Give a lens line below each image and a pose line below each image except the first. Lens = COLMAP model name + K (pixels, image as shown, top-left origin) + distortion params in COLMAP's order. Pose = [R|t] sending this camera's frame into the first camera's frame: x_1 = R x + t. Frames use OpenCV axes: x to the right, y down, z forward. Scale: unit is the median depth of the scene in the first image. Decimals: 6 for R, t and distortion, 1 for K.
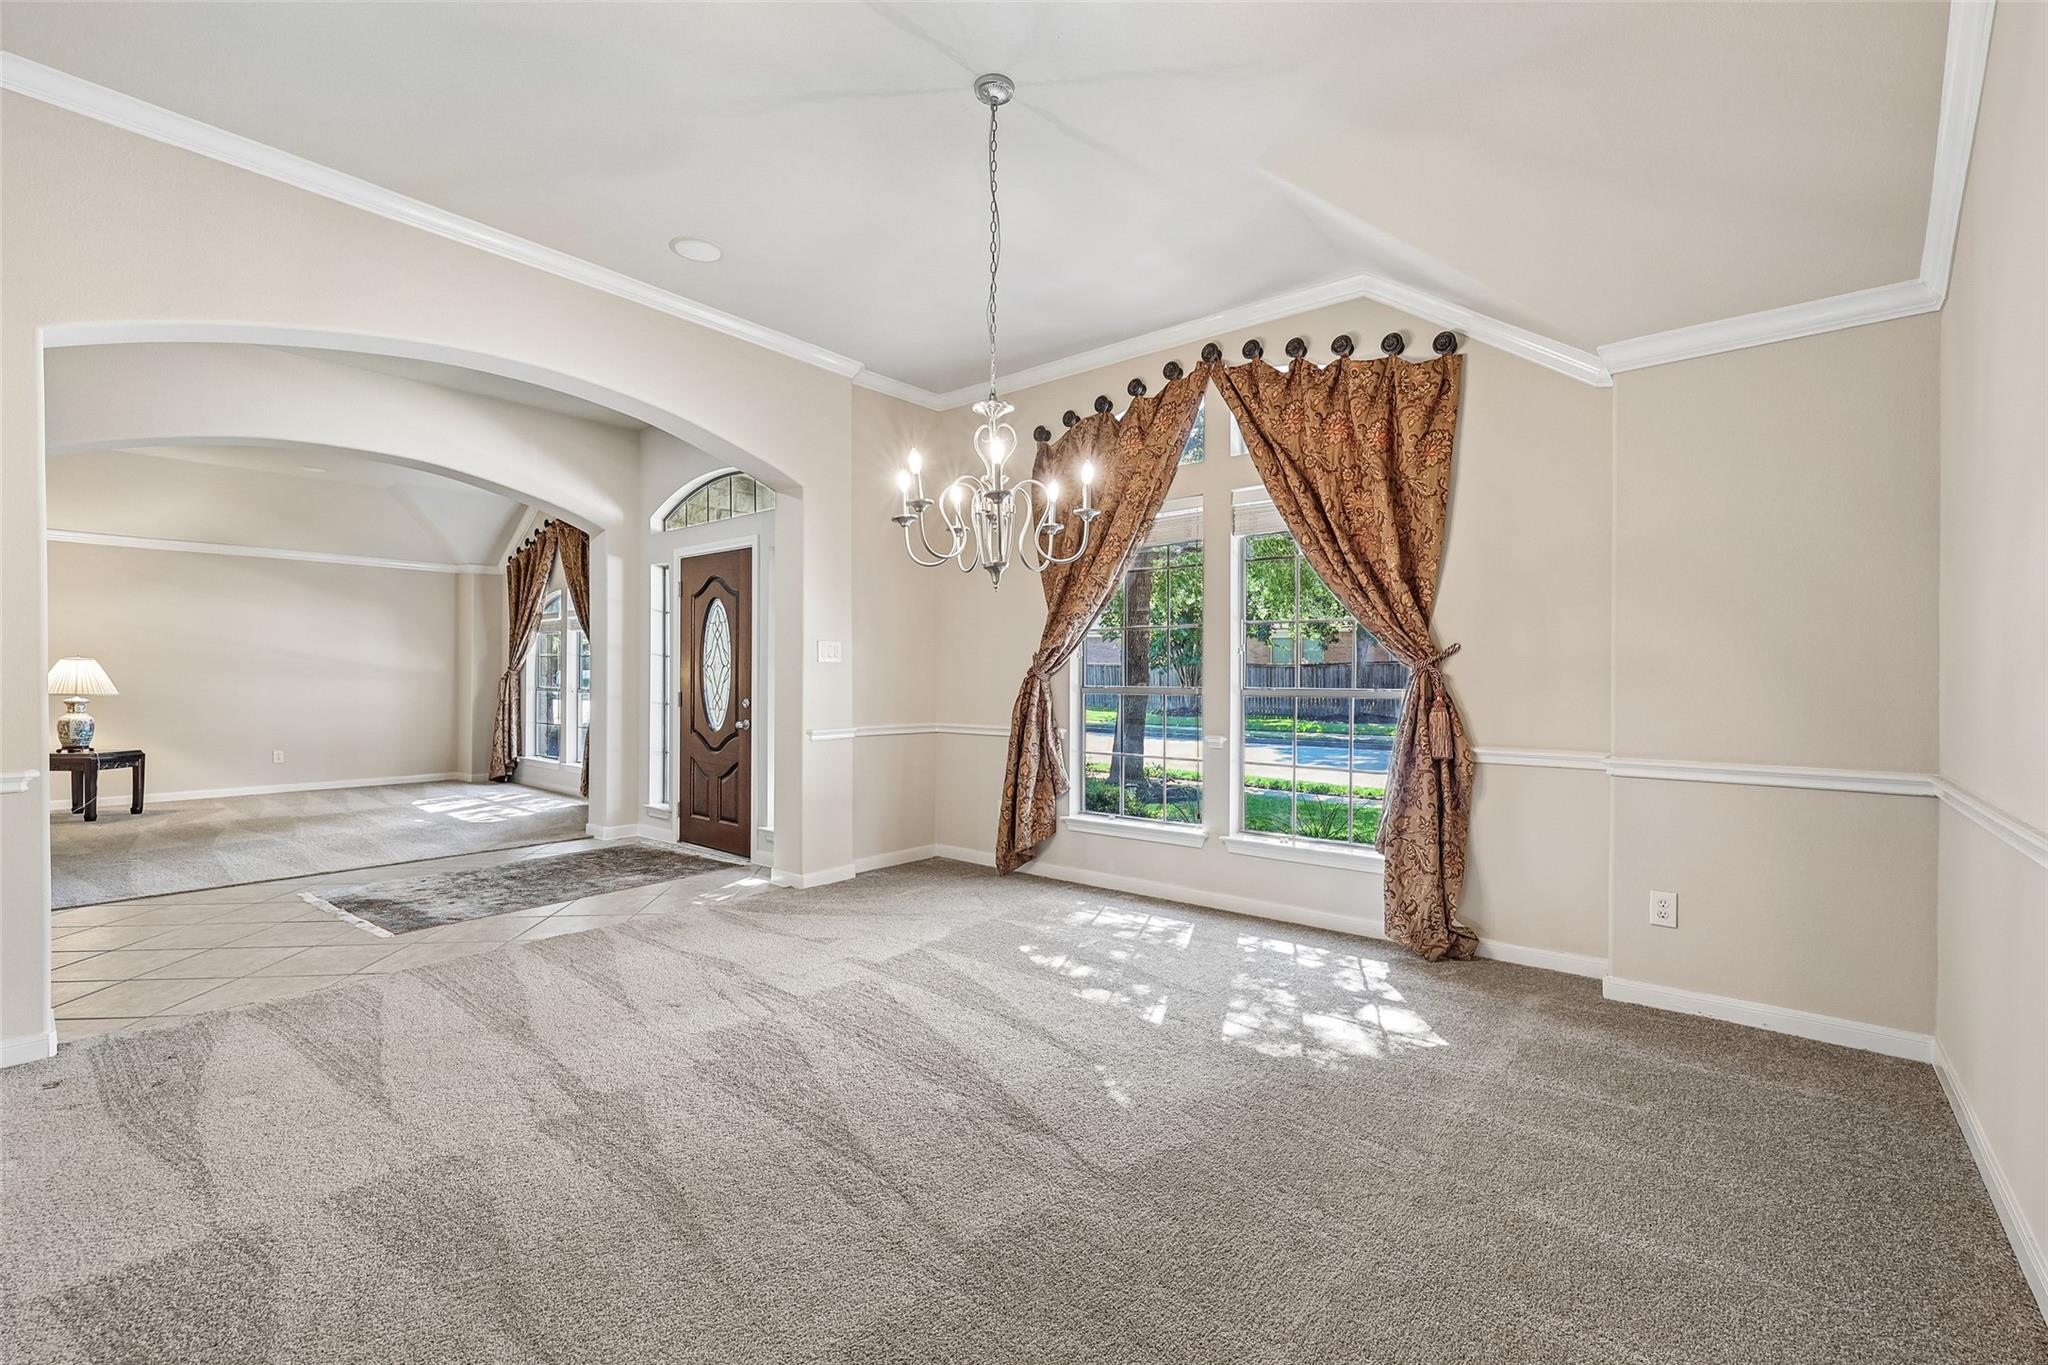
lens RADIAL K [[882.5, 0, 1033.5], [0, 882.5, 683.4], [0, 0, 1]] dist [0.000680, -0.000021]
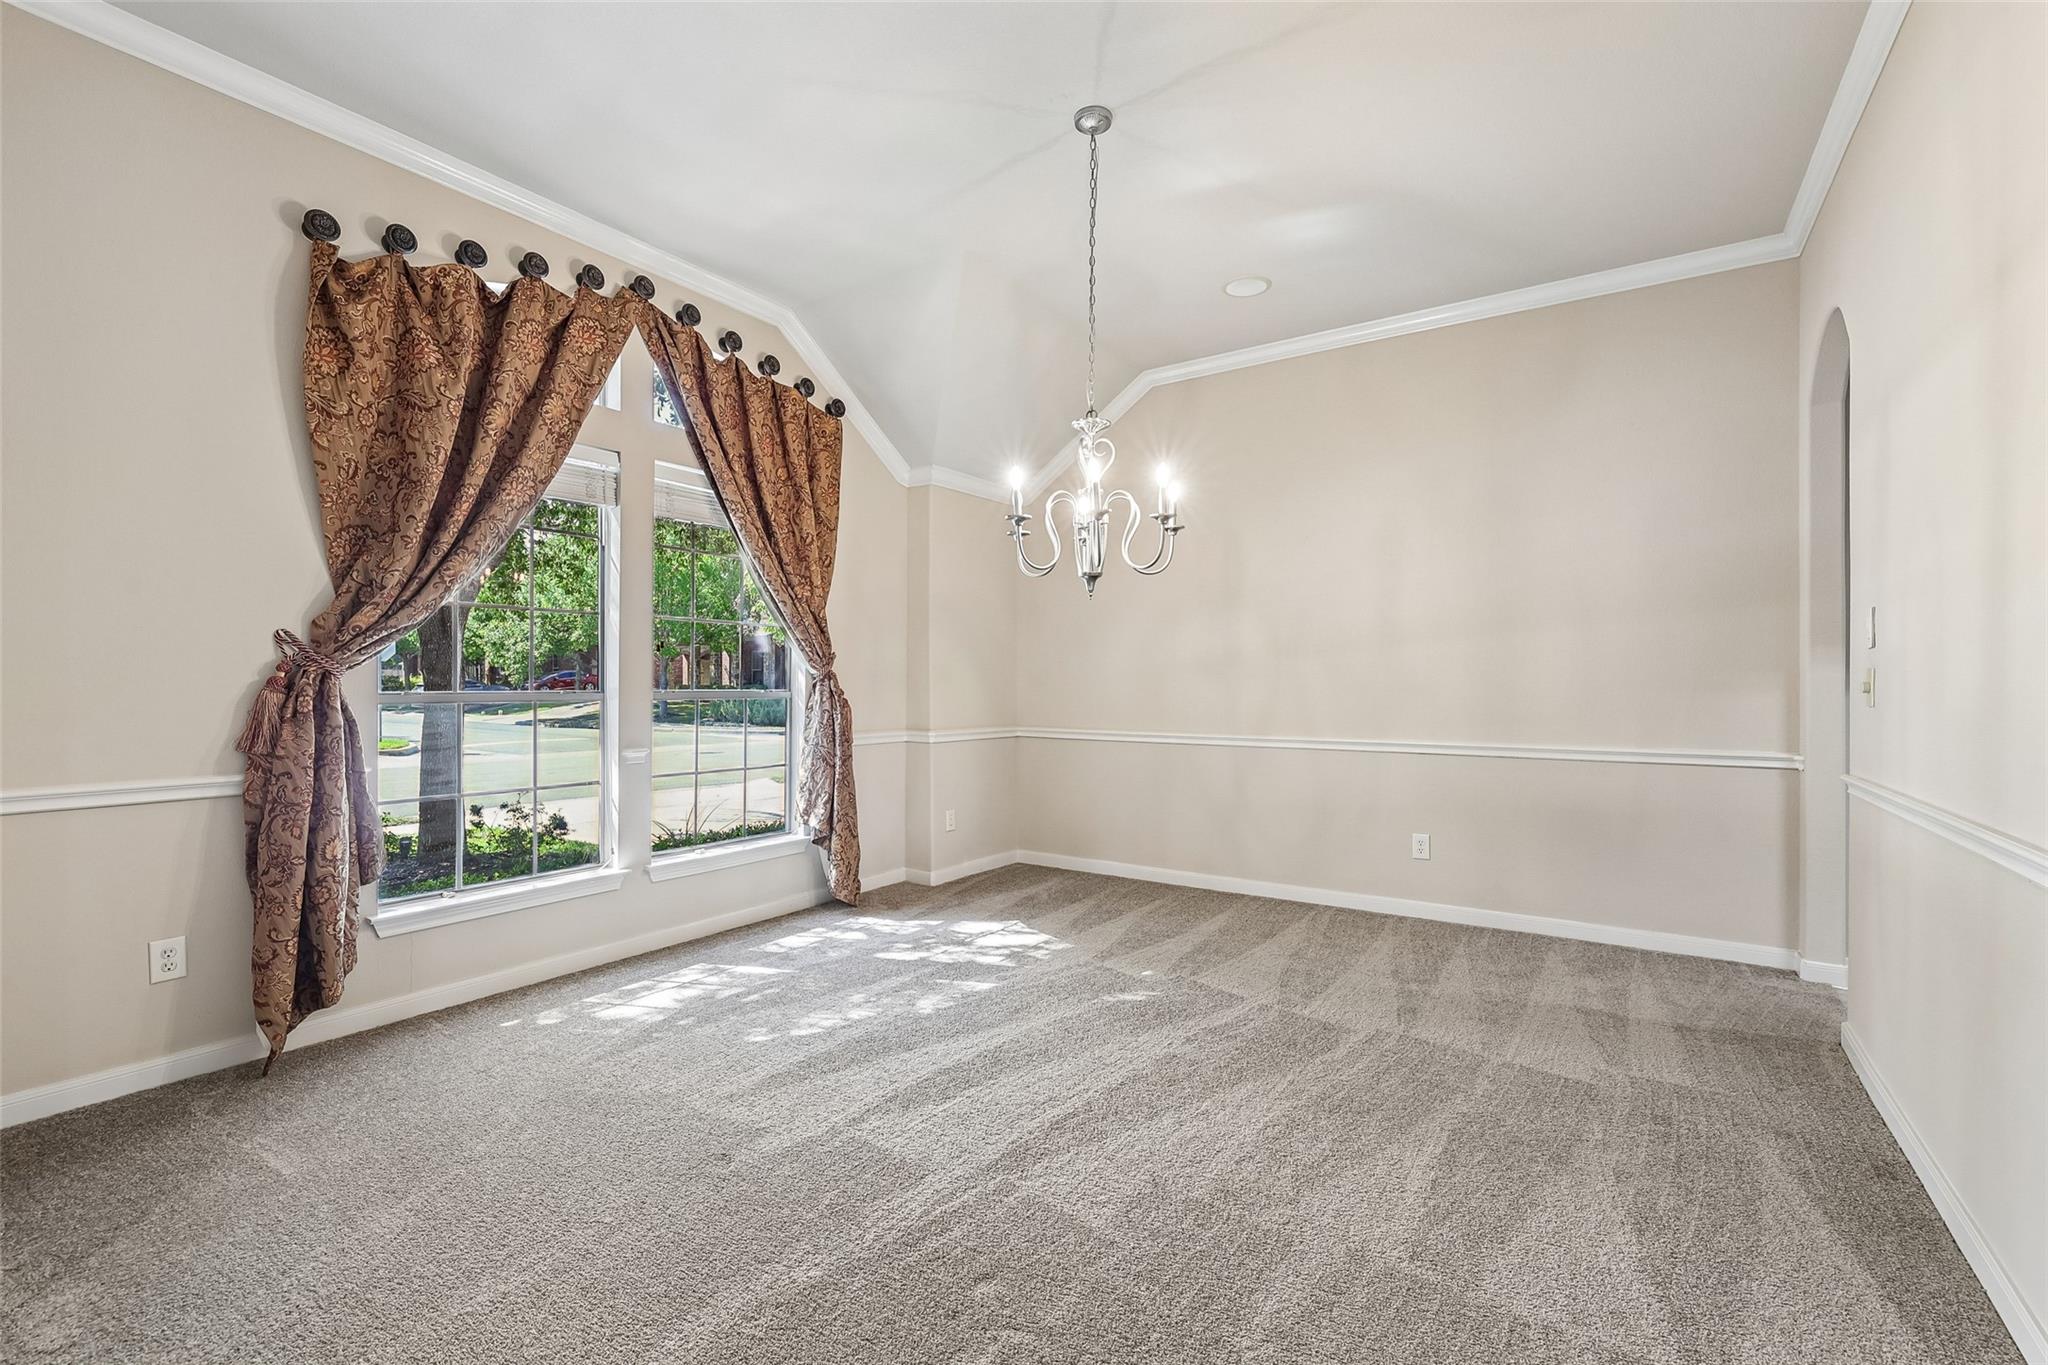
lens RADIAL K [[882.5, 0, 1033.5], [0, 882.5, 683.4], [0, 0, 1]] dist [0.000680, -0.000021]
pose [[-0.088835, -0.007588, 0.996017, -0.780410], [0.002466, 0.999966, 0.007838, -0.008845], [-0.996043, 0.003153, -0.088813, 0.832082]]
